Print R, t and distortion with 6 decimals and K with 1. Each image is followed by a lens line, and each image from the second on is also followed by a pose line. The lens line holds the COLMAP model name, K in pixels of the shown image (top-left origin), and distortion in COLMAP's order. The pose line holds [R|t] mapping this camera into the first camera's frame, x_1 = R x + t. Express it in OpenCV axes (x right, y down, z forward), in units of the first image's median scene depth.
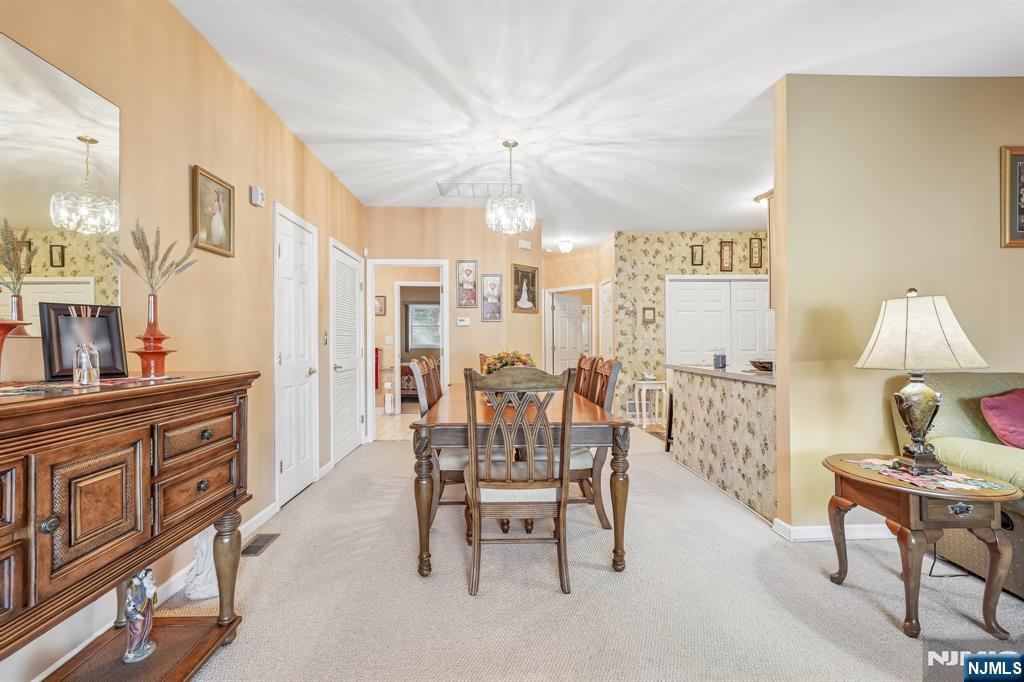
lens RADIAL K [[453.2, 0, 512.2], [0, 453.2, 340.3], [0, 0, 1]] dist [-0.013172, 0.007569]
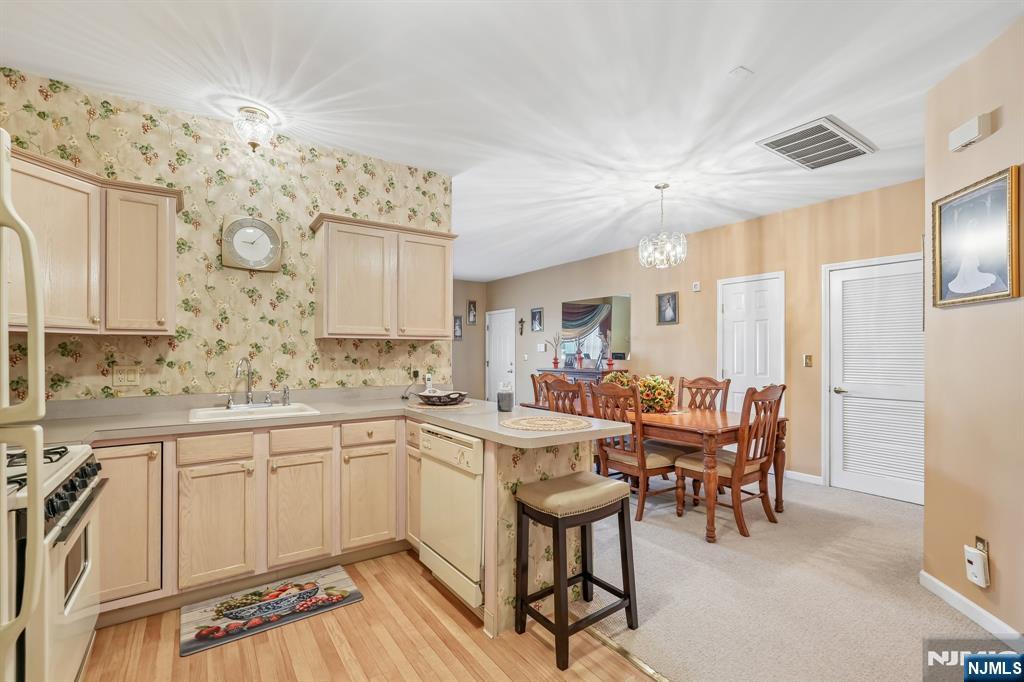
lens RADIAL K [[453.2, 0, 513.0], [0, 453.2, 351.0], [0, 0, 1]] dist [-0.013172, 0.007569]
pose [[-0.841129, 0.001178, -0.540834, 0.786260], [0.004511, 0.999978, -0.004838, -0.026166], [0.540816, -0.006509, -0.841116, 1.514550]]
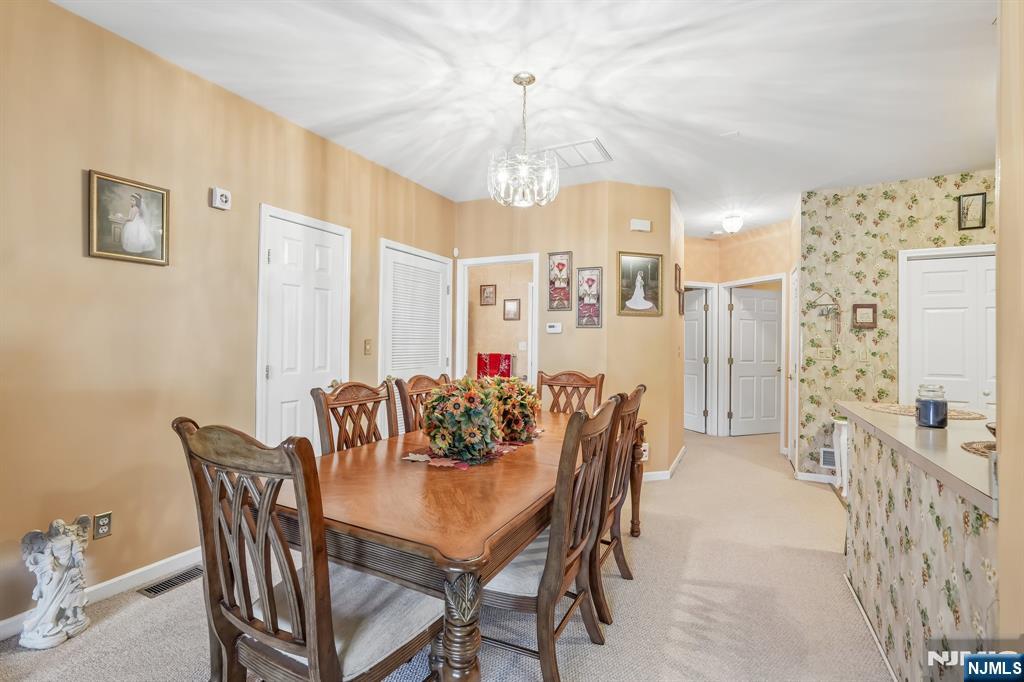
lens RADIAL K [[453.2, 0, 512.7], [0, 453.2, 339.4], [0, 0, 1]] dist [-0.013172, 0.007569]
pose [[0.872057, 0.011155, -0.489278, 0.289231], [-0.013929, 0.999901, -0.002030, -0.023869], [0.489207, 0.008585, 0.872125, 0.334068]]
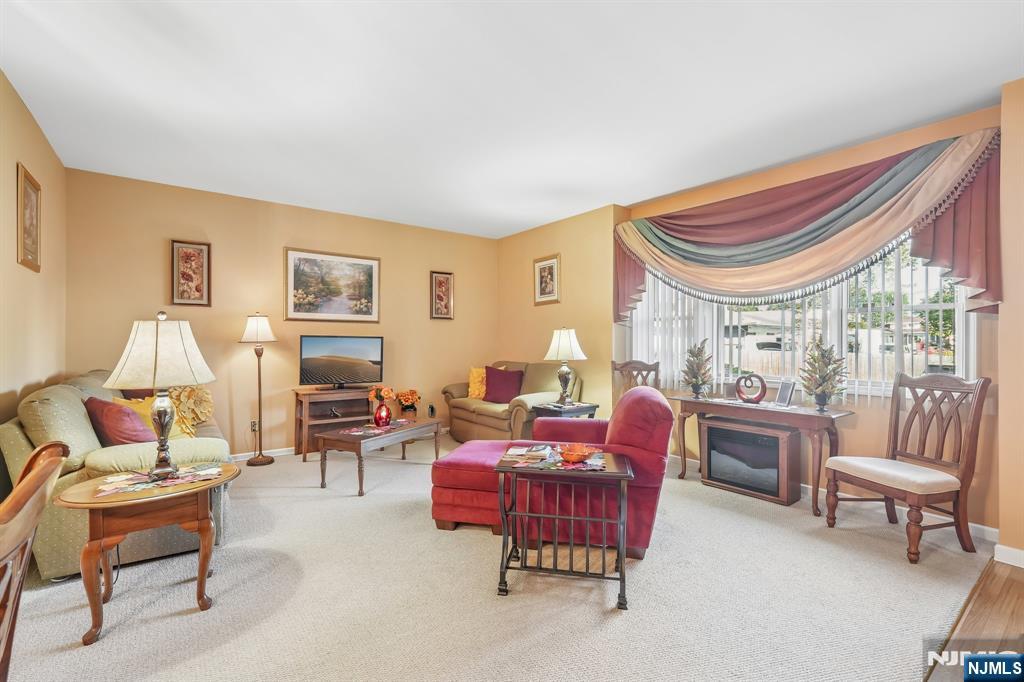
lens RADIAL K [[453.2, 0, 517.5], [0, 453.2, 340.8], [0, 0, 1]] dist [-0.013172, 0.007569]
pose [[-0.574632, 0.003442, 0.818404, -0.243869], [-0.003113, 0.999975, -0.006392, -0.019156], [-0.818406, -0.006221, -0.574607, 0.442020]]
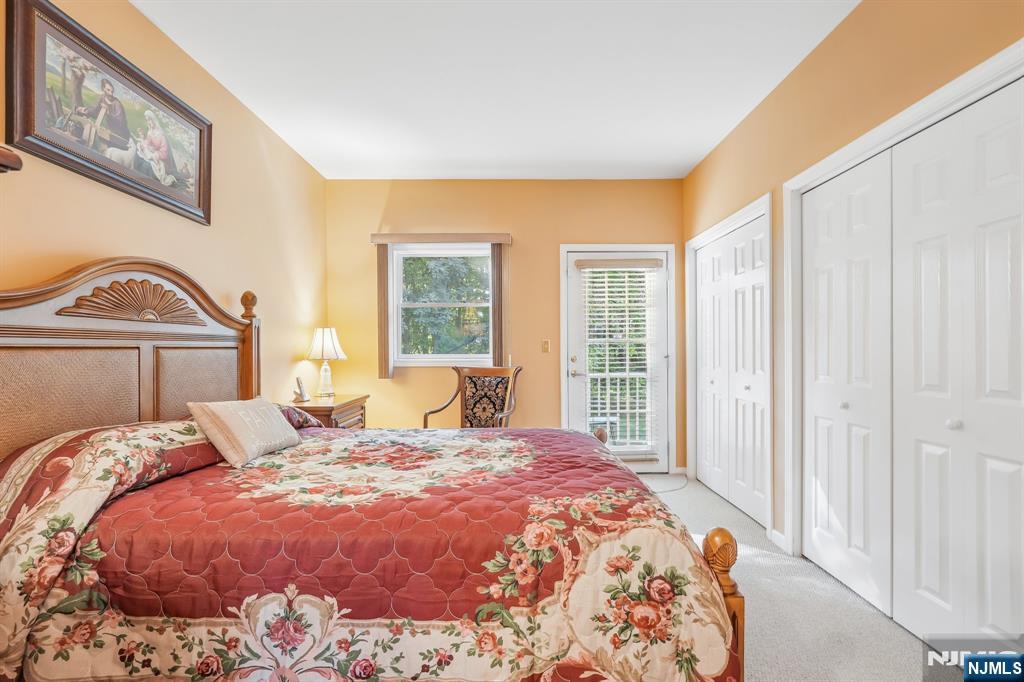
lens RADIAL K [[453.2, 0, 513.3], [0, 453.2, 352.8], [0, 0, 1]] dist [-0.013172, 0.007569]
pose [[0.999221, -0.003662, -0.039299, -0.322748], [0.004198, 0.999899, 0.013554, 0.001215], [0.039246, -0.013708, 0.999136, 1.829172]]
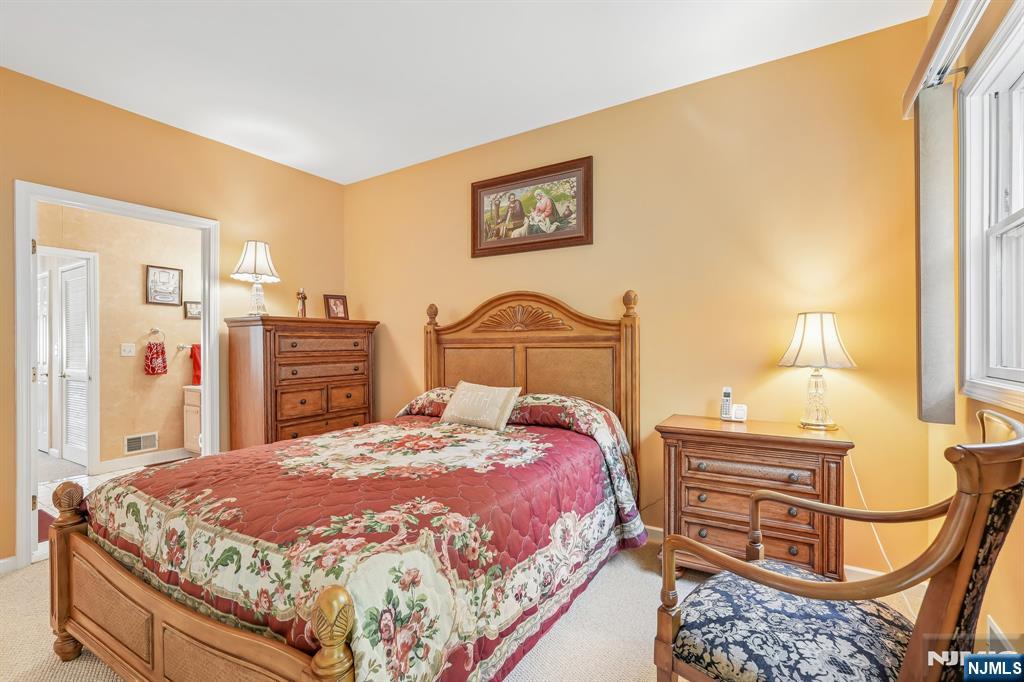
lens RADIAL K [[453.2, 0, 514.4], [0, 453.2, 351.6], [0, 0, 1]] dist [-0.013172, 0.007569]
pose [[-0.548362, 0.004266, -0.836230, -0.084881], [0.002180, 0.999991, 0.003672, 0.004307], [0.836238, 0.000190, -0.548366, 2.724819]]
